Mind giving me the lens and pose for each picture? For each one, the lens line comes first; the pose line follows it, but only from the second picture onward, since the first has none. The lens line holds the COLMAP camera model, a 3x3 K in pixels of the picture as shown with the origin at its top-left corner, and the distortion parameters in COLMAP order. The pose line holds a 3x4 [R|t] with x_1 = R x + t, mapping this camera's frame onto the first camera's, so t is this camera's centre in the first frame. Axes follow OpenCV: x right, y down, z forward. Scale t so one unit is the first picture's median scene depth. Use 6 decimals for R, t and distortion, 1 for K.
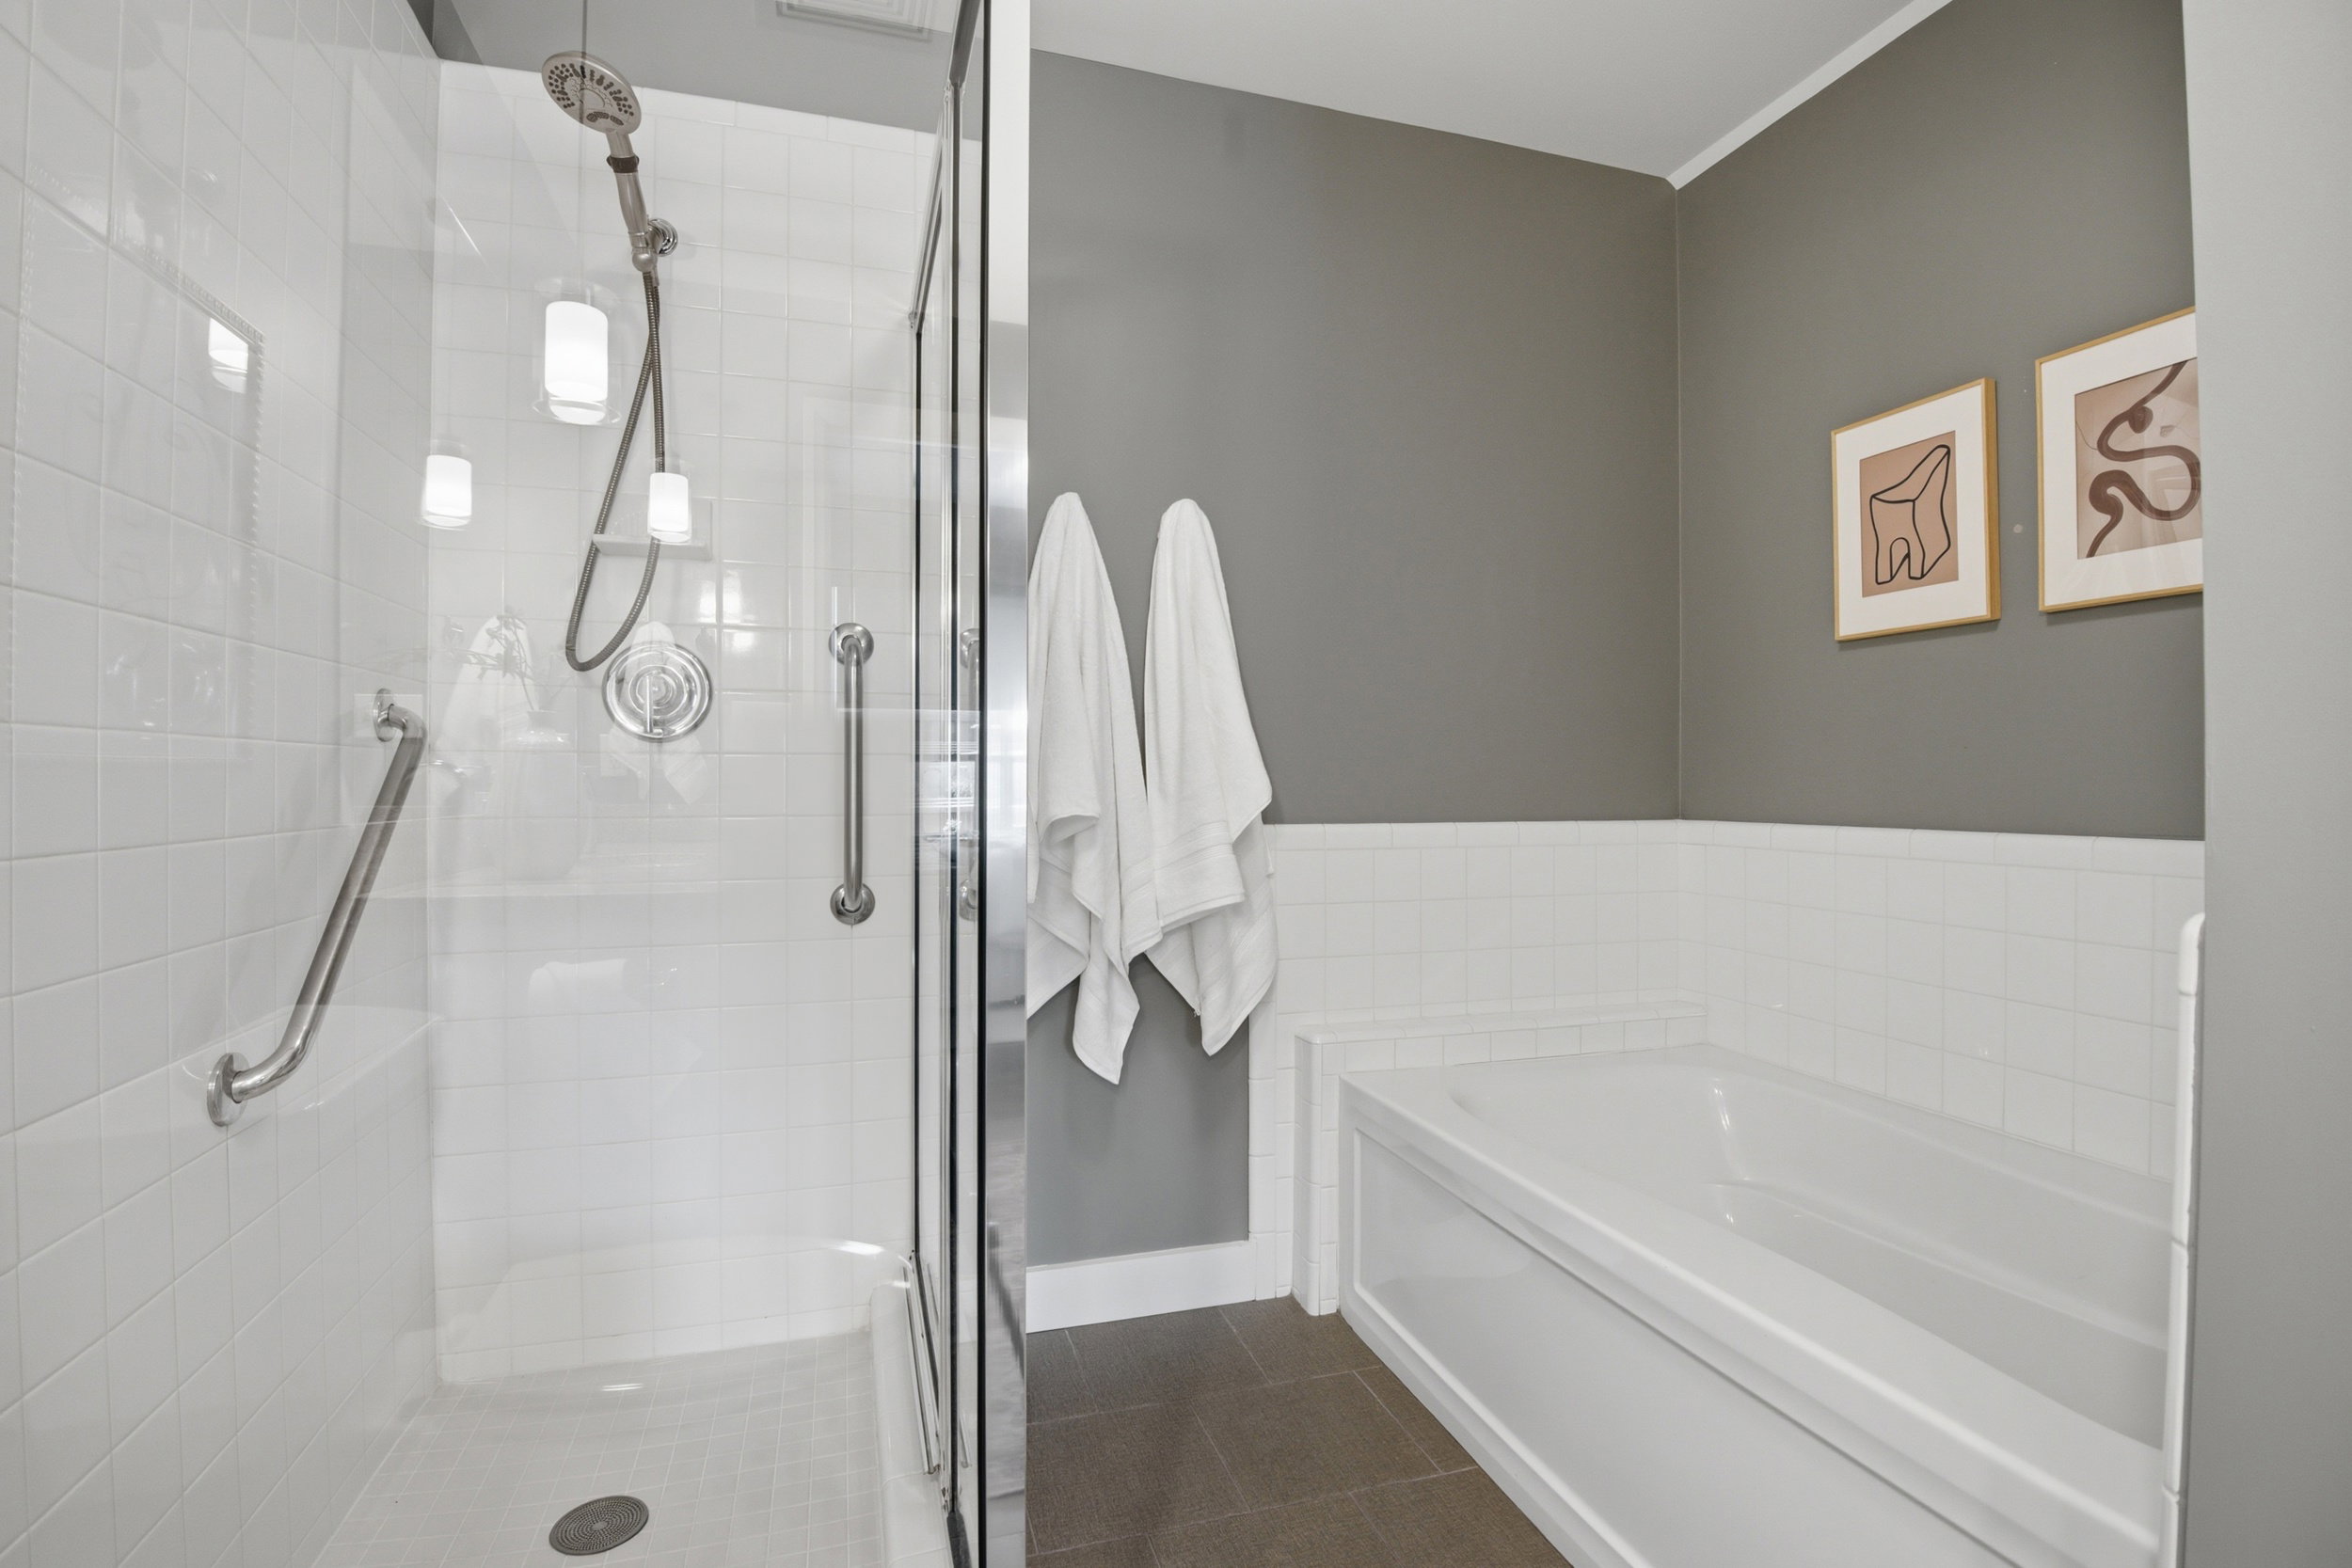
lens RADIAL K [[1095.9, 0, 1170.7], [0, 1095.9, 755.7], [0, 0, 1]] dist [-0.010072, -0.018048]
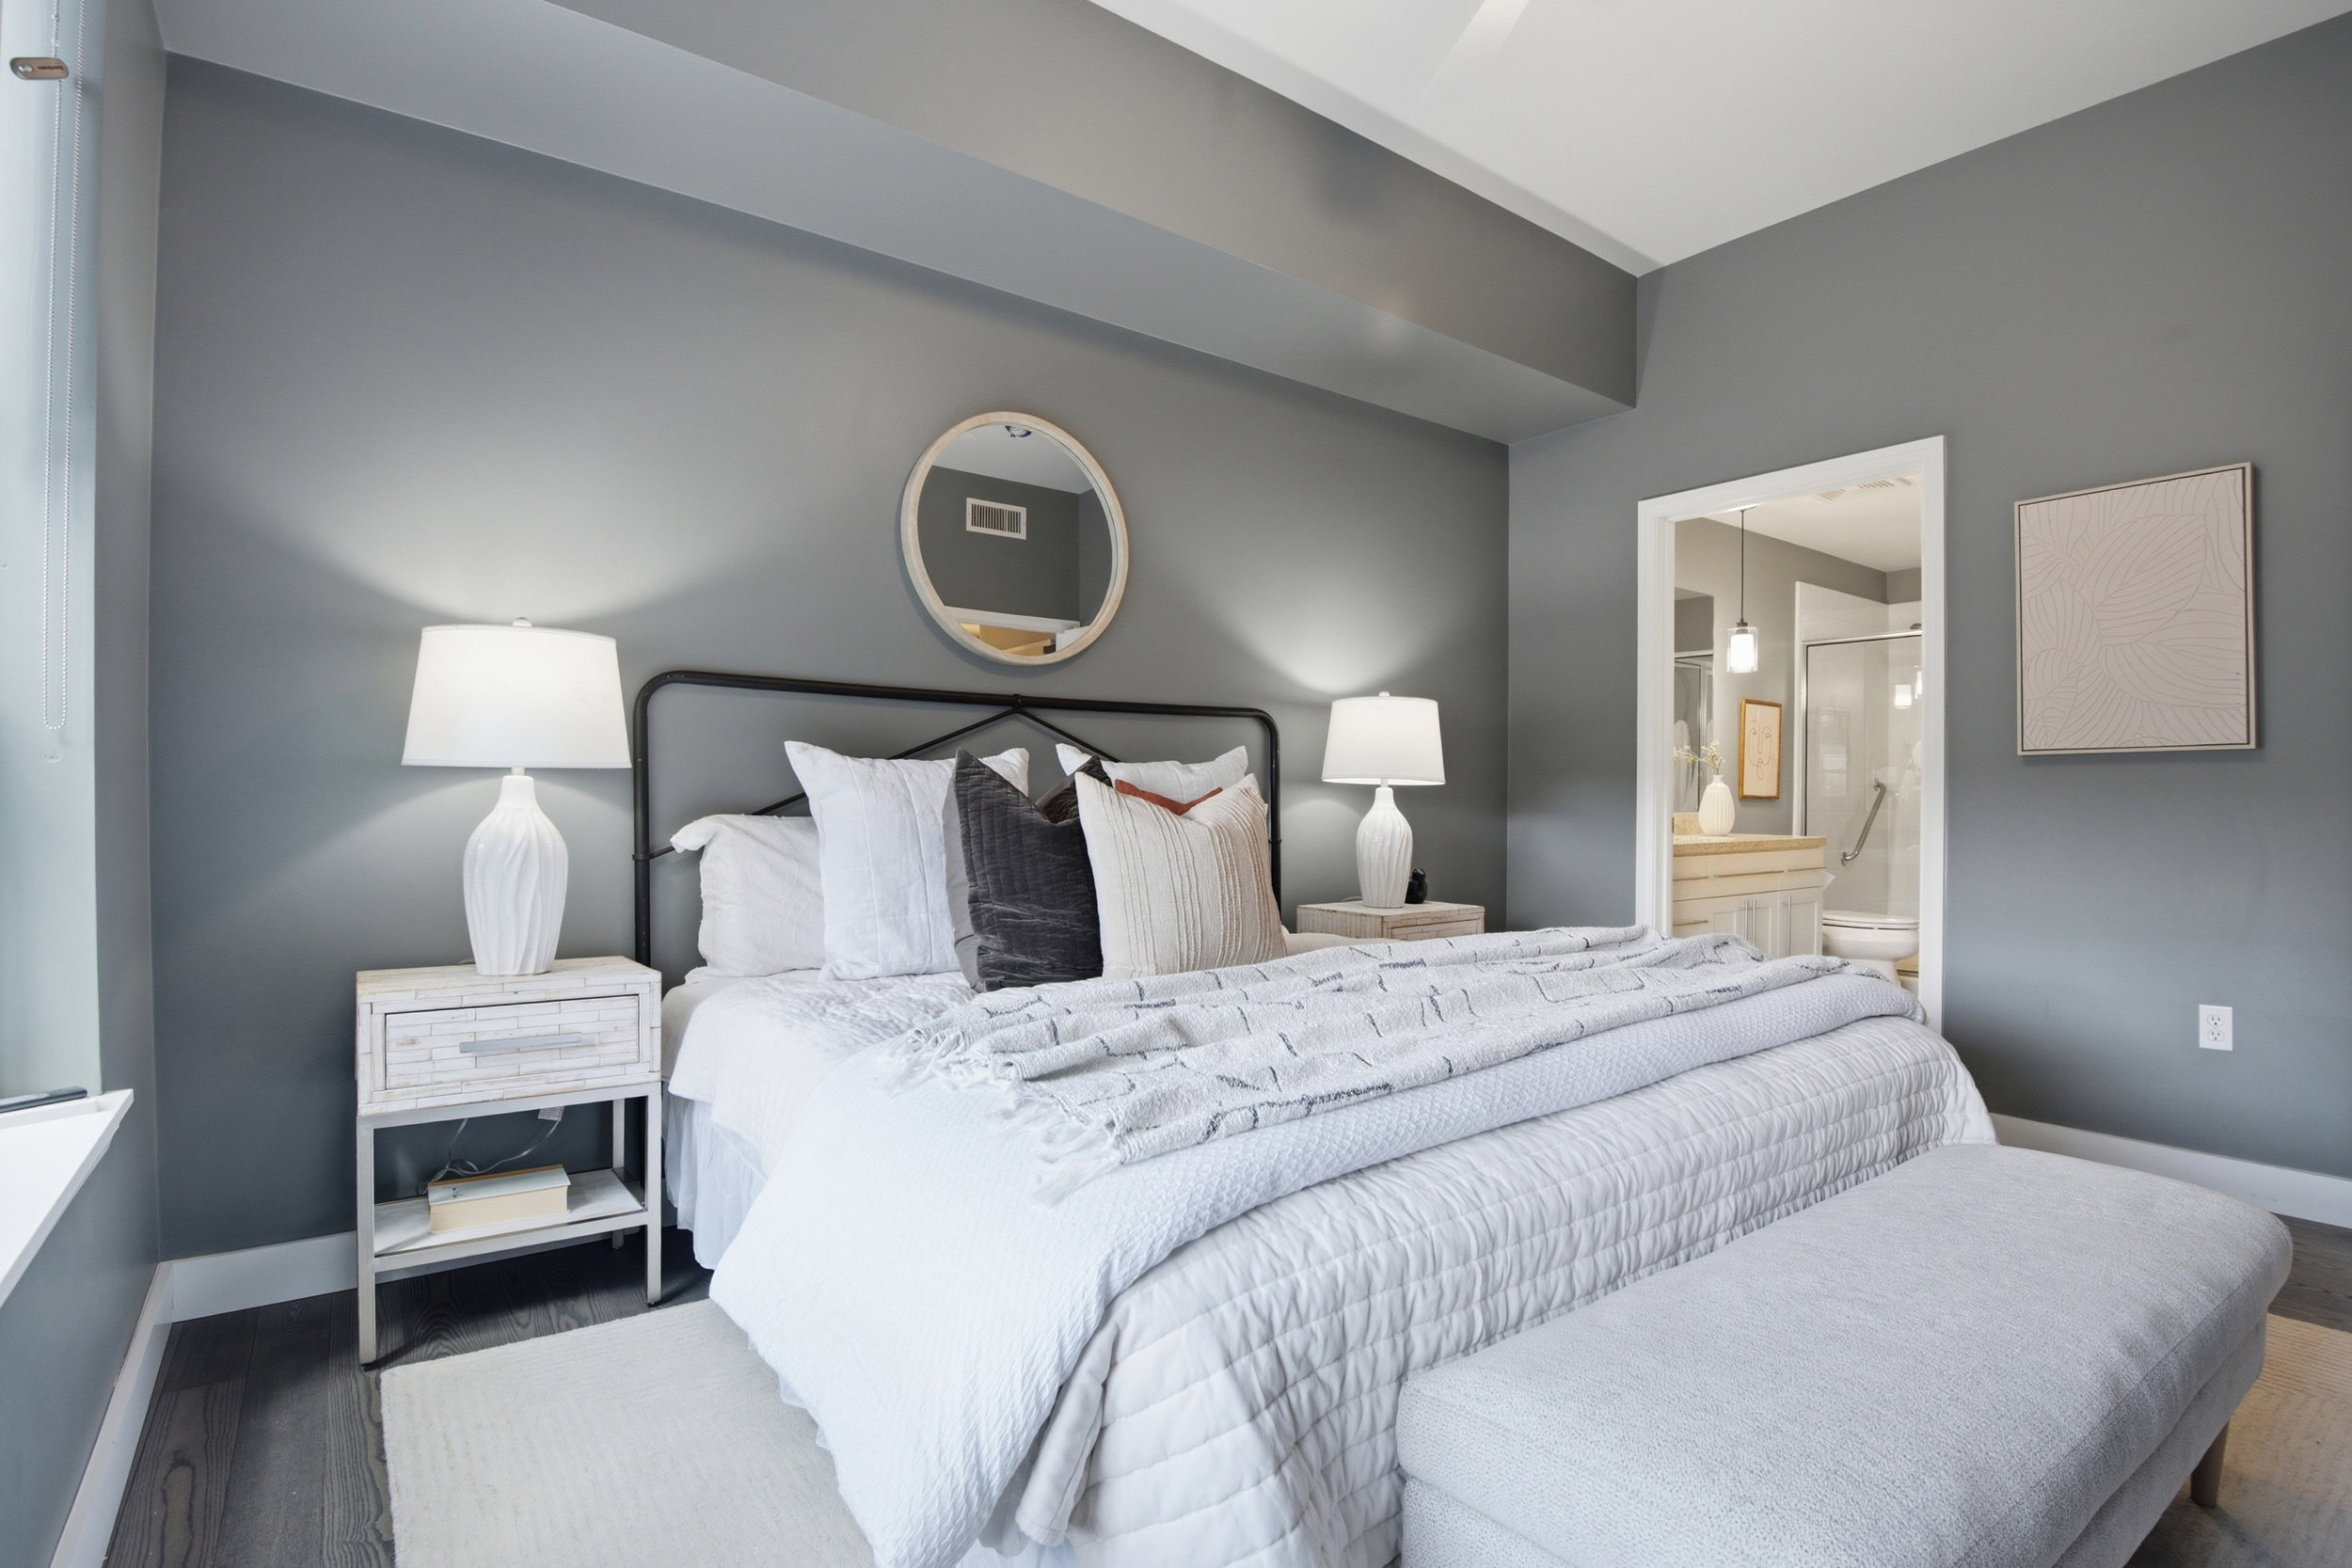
lens RADIAL K [[1095.9, 0, 1170.7], [0, 1095.9, 755.7], [0, 0, 1]] dist [-0.010072, -0.018048]
pose [[0.349924, 0.002231, -0.936776, 2.028890], [0.000703, 0.999996, 0.002644, -0.146722], [0.936778, -0.001584, 0.349921, -2.711533]]
